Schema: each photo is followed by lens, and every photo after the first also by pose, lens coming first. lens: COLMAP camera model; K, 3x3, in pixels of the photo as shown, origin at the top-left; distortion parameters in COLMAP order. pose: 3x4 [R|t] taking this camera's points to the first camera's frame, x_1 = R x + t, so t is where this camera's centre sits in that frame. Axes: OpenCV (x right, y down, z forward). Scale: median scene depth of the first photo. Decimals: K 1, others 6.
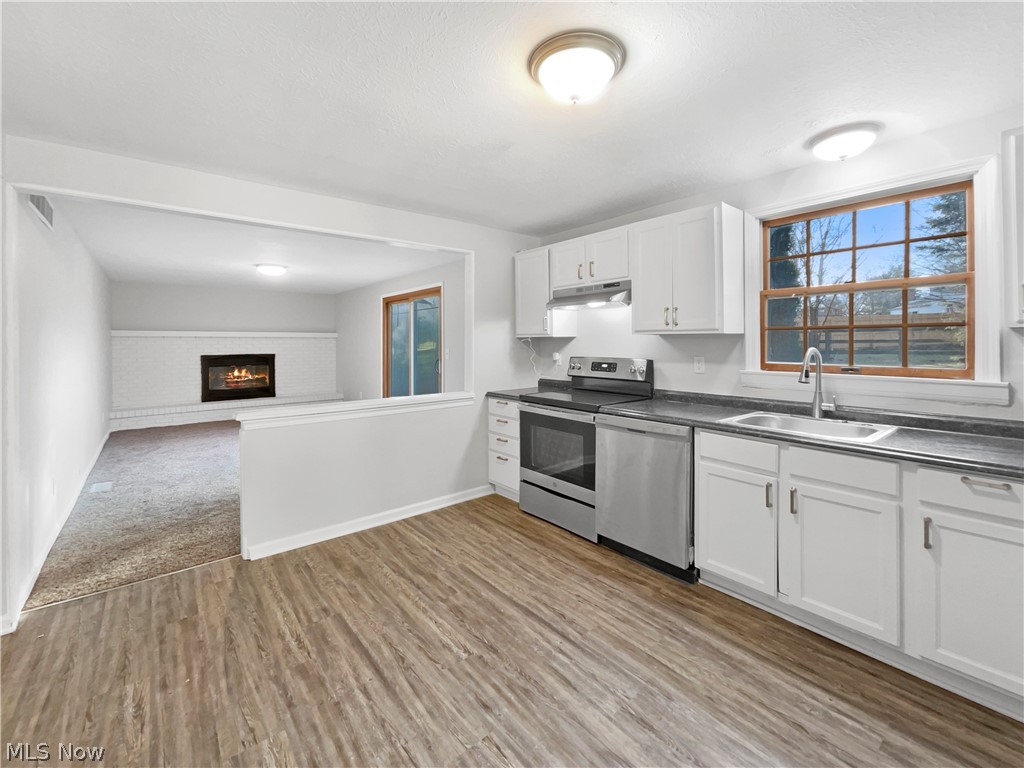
lens RADIAL K [[437.8, 0, 502.6], [0, 437.8, 345.2], [0, 0, 1]] dist [-0.010440, 0.002809]
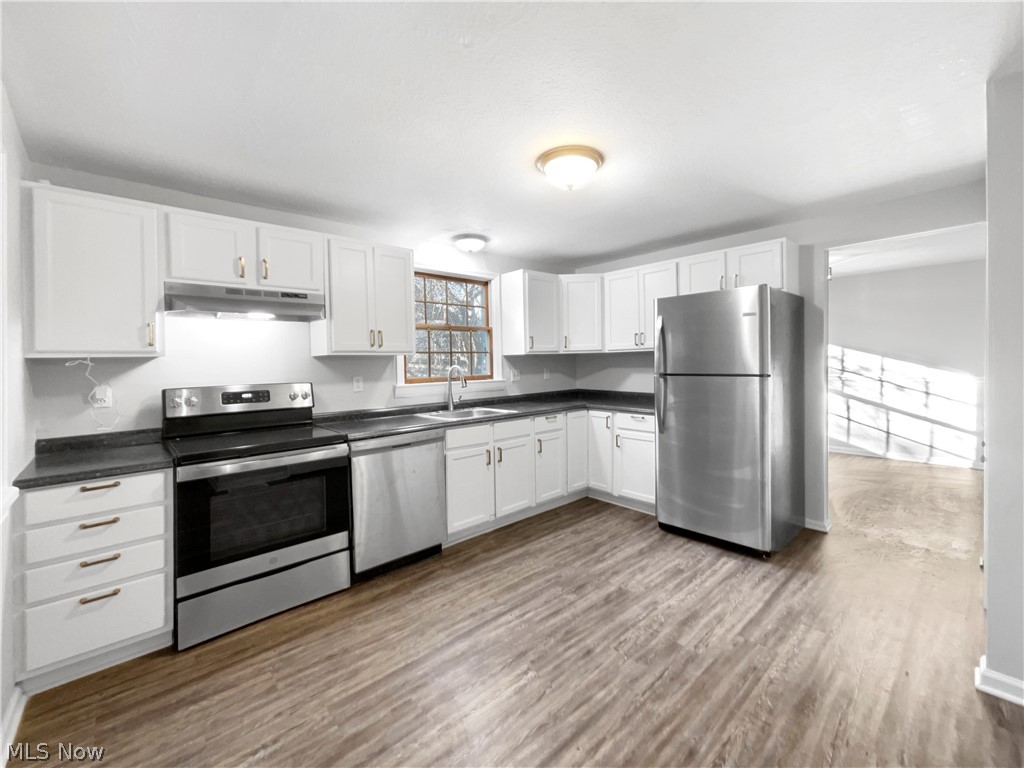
lens RADIAL K [[437.8, 0, 518.0], [0, 437.8, 383.9], [0, 0, 1]] dist [-0.010440, 0.002809]
pose [[-0.070406, -0.046799, 0.996420, -0.767325], [0.027987, 0.998413, 0.048870, 0.003103], [-0.997126, 0.031327, -0.068985, 0.793140]]
